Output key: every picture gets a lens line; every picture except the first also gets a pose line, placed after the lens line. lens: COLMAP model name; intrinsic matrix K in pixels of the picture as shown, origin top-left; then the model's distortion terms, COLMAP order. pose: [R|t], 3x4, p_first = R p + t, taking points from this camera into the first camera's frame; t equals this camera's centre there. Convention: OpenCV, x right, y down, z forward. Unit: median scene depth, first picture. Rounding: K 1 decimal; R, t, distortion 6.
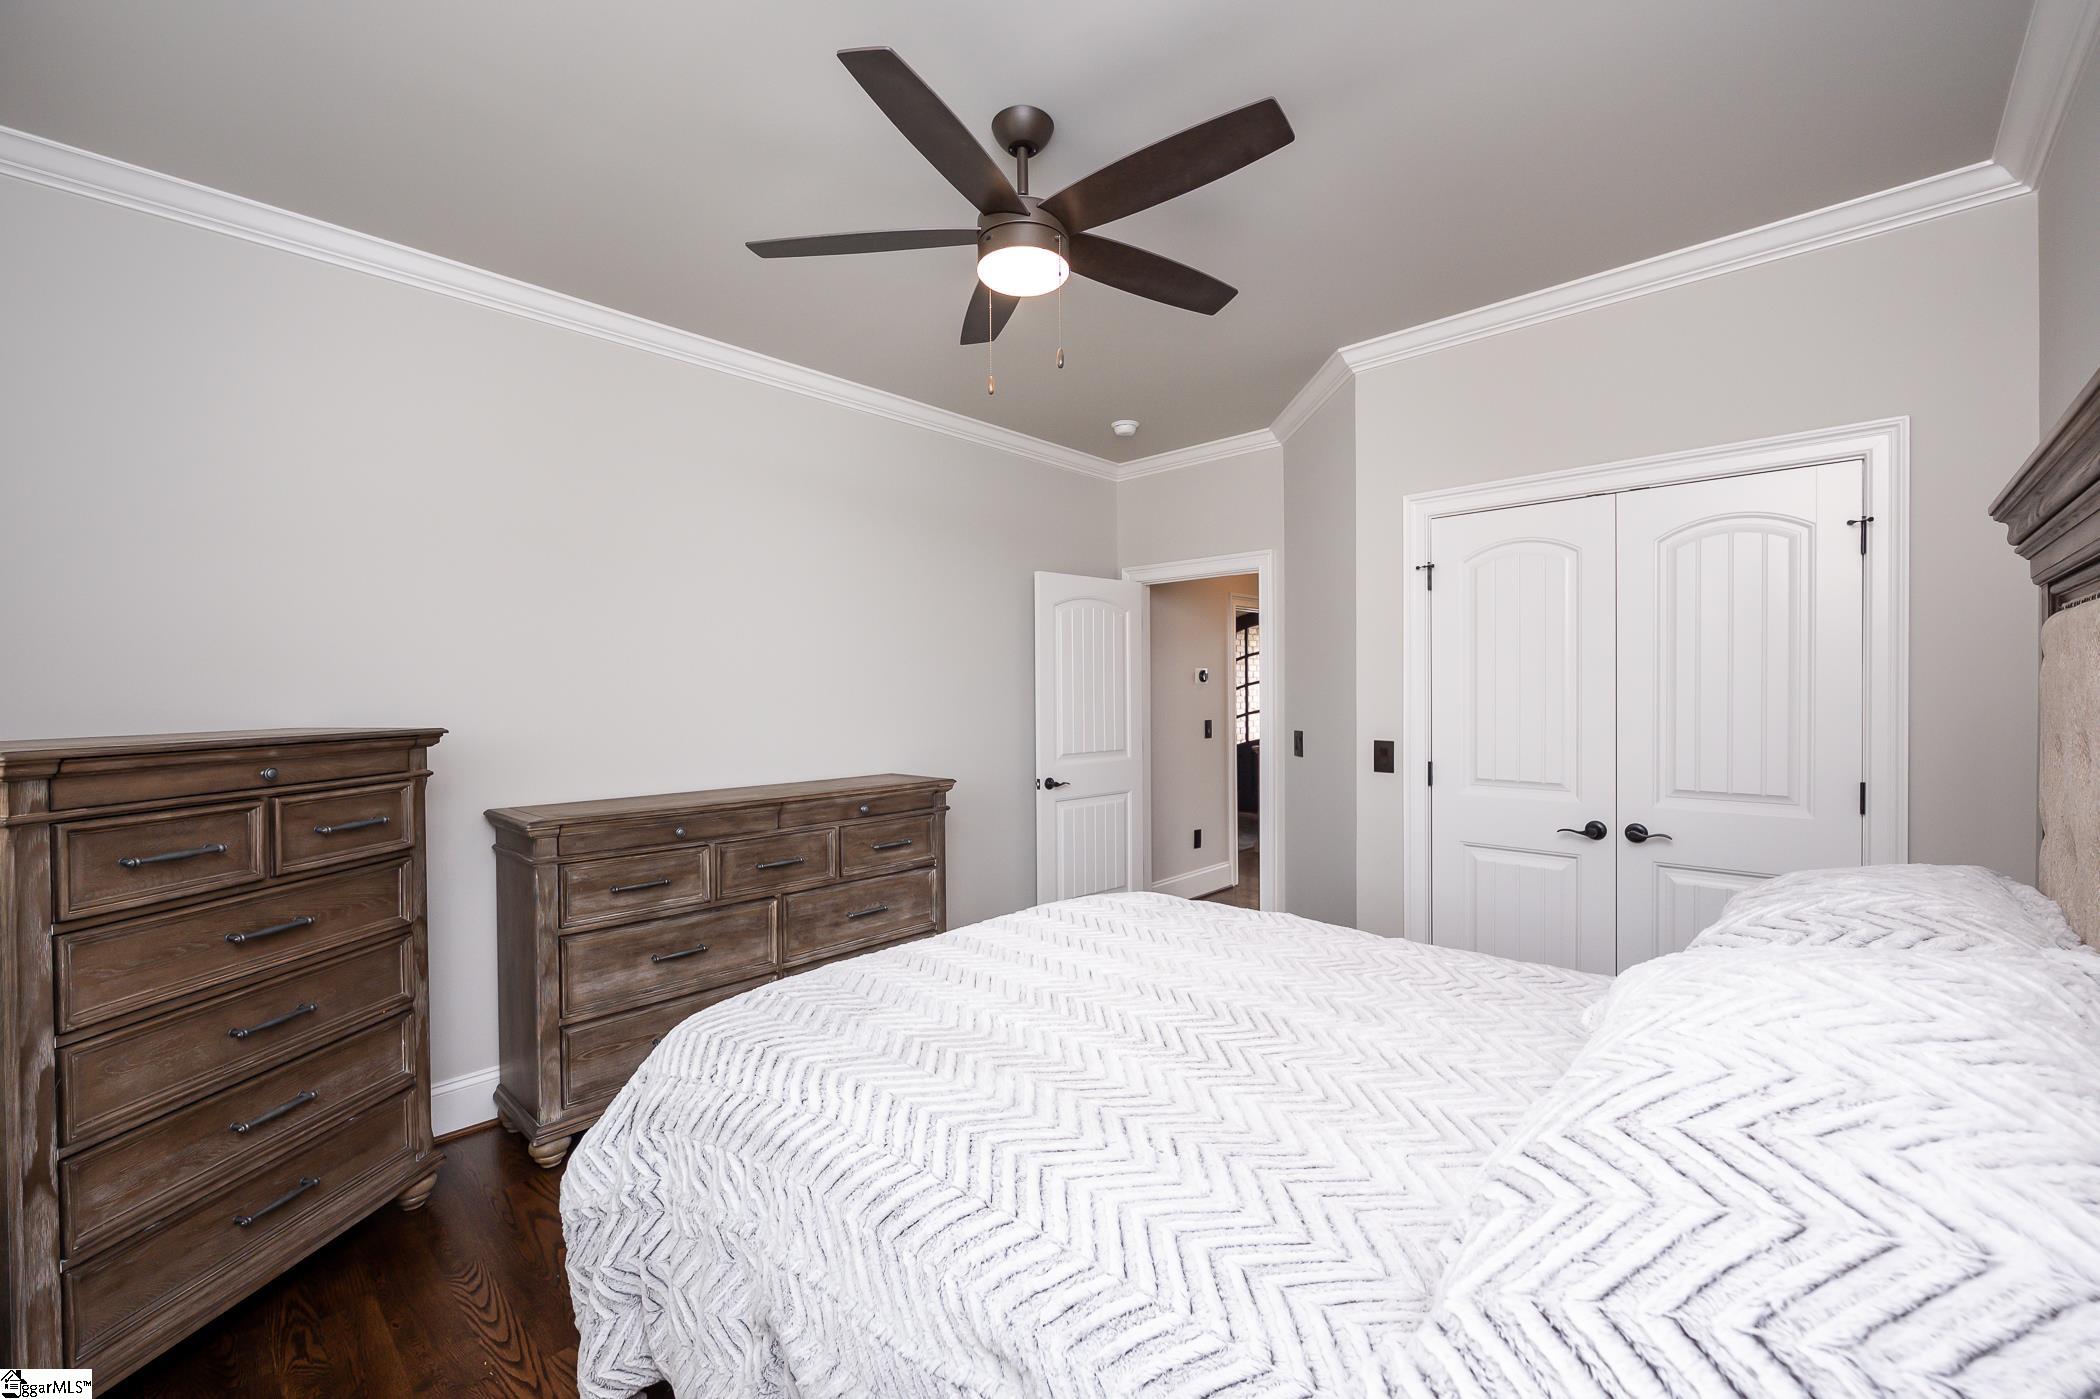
lens RADIAL K [[901.0, 0, 1050.0], [0, 901.0, 699.5], [0, 0, 1]] dist [-0.000766, -0.000040]
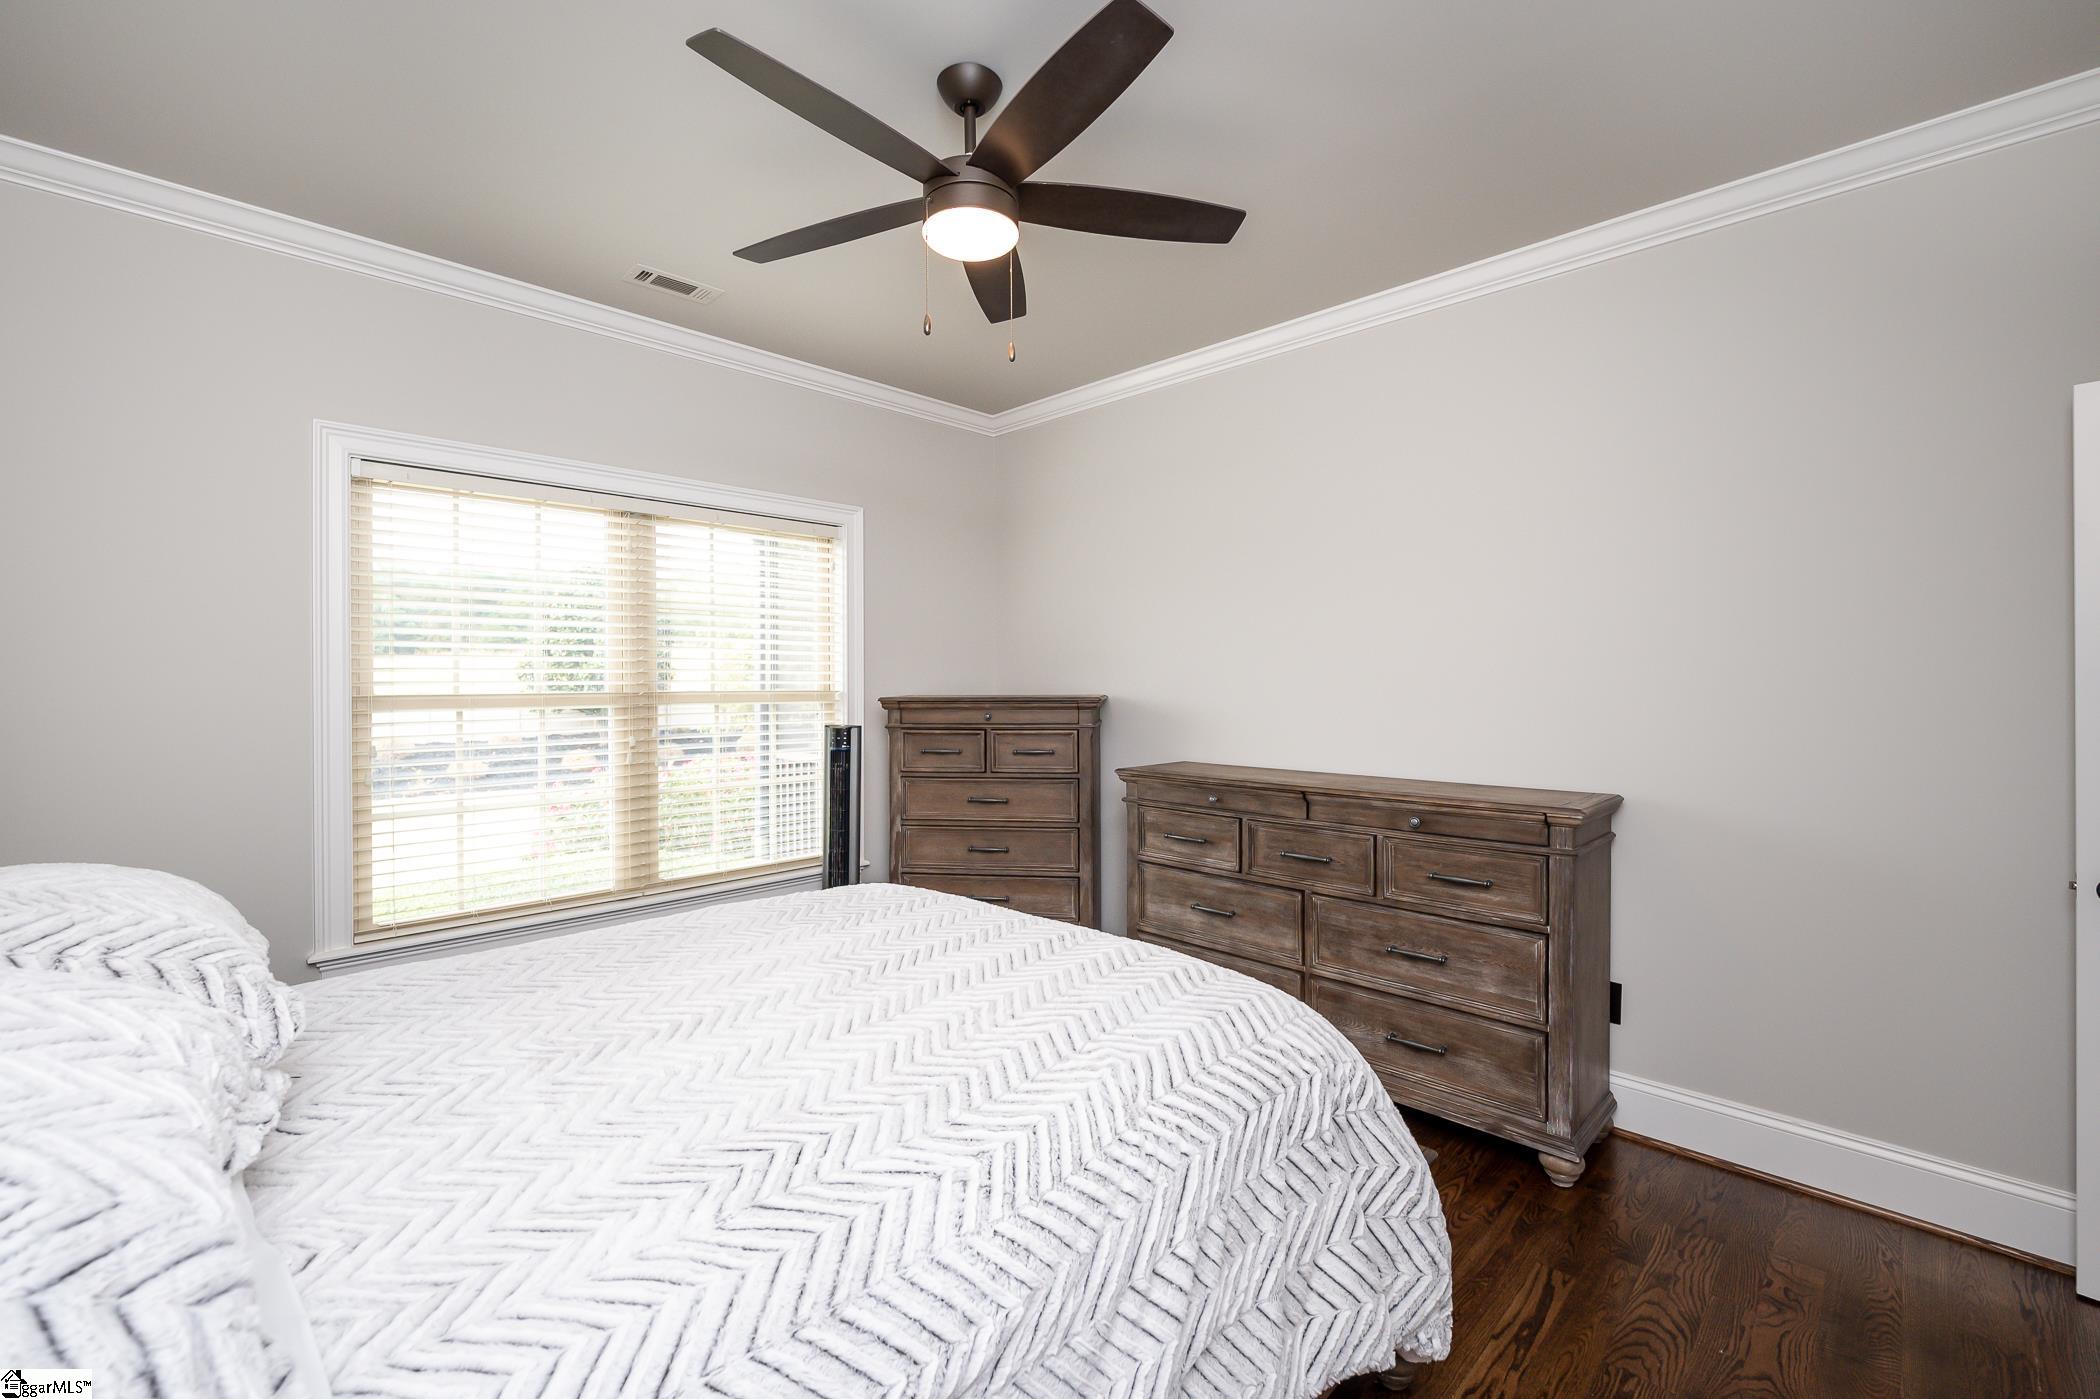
lens RADIAL K [[901.0, 0, 1050.0], [0, 901.0, 699.5], [0, 0, 1]] dist [-0.000766, -0.000040]
pose [[-0.061765, 0.018851, -0.997913, 0.718722], [-0.012036, 0.999735, 0.019630, 0.005433], [0.998018, 0.013223, -0.061522, 0.892756]]
